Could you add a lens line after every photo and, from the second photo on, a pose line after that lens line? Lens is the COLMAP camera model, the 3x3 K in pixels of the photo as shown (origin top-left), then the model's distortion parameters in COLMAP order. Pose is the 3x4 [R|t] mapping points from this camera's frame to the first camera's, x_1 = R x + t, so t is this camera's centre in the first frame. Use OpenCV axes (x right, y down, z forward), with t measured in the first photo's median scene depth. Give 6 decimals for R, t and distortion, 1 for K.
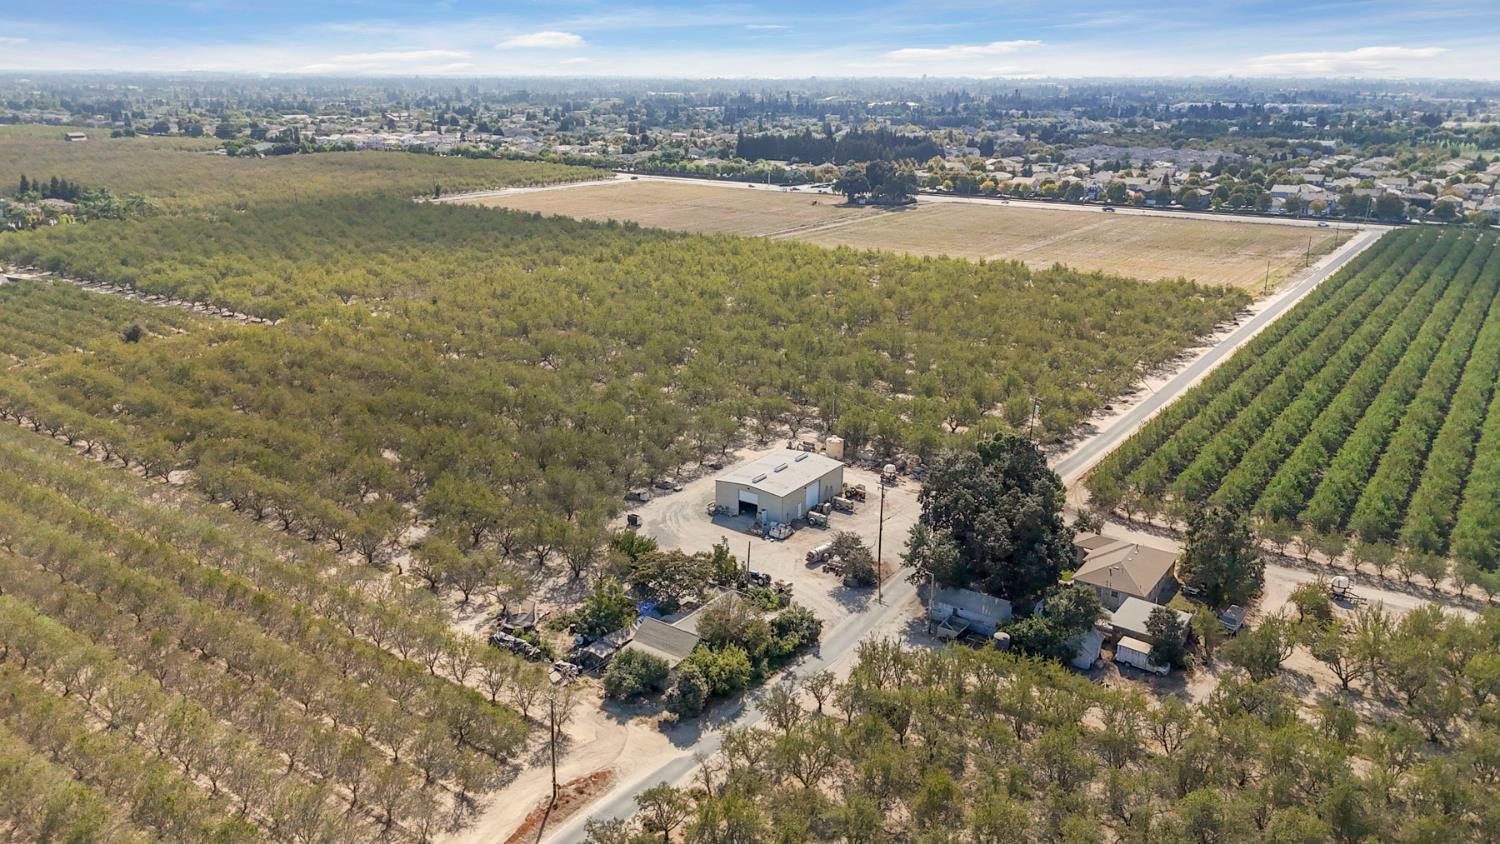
lens RADIAL K [[1102.2, 0, 748.1], [0, 1102.2, 423.2], [0, 0, 1]] dist [0.062327, -0.050508]
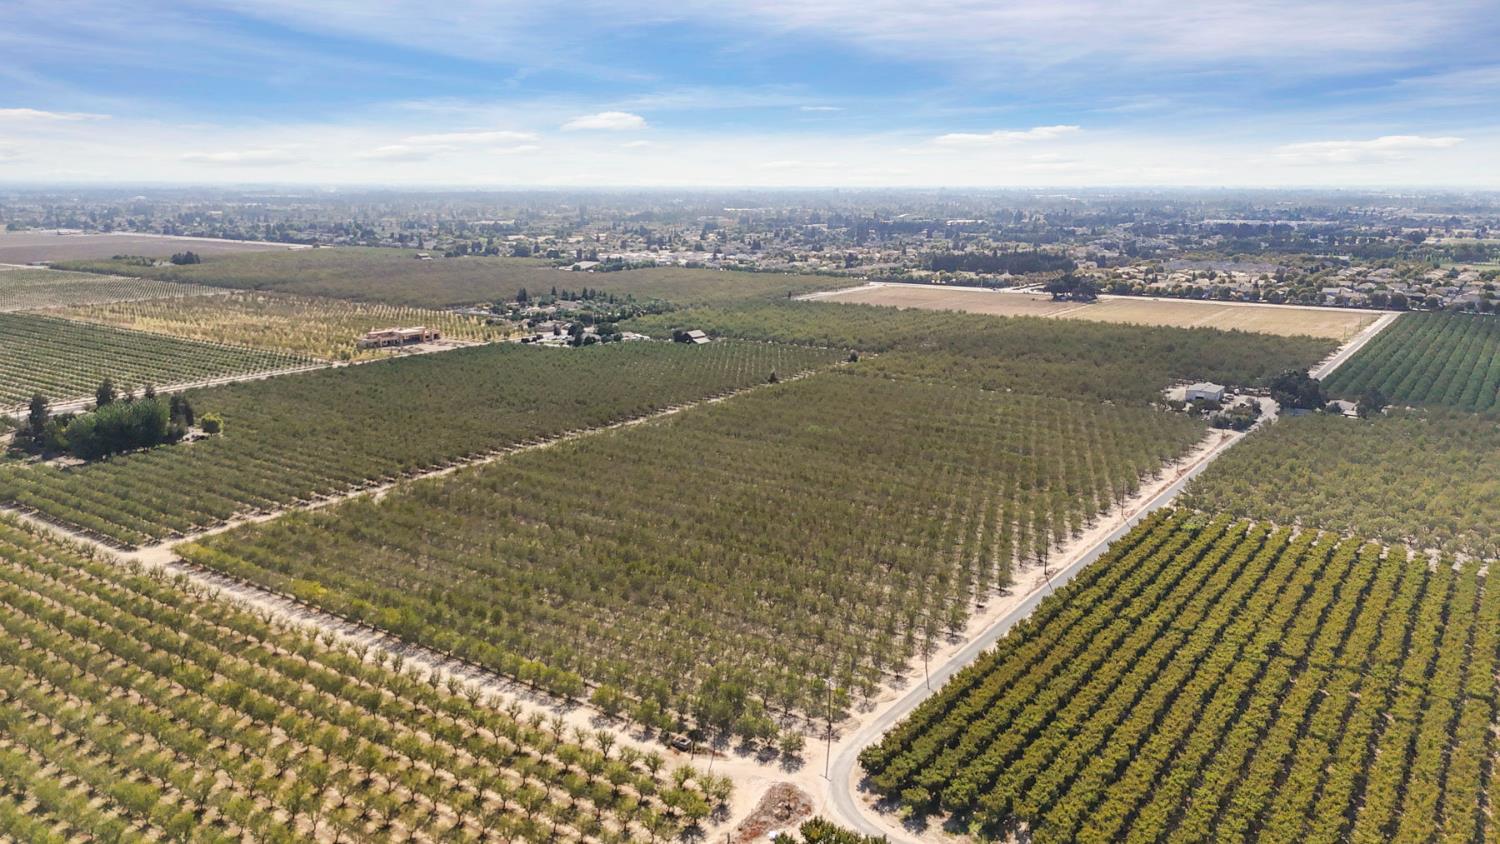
lens RADIAL K [[1102.2, 0, 750.3], [0, 1102.2, 419.3], [0, 0, 1]] dist [0.062327, -0.050508]
pose [[0.999987, -0.003181, 0.003860, -0.306932], [0.003525, 0.995680, -0.092779, 0.102522], [-0.003549, 0.092792, 0.995679, -0.490974]]
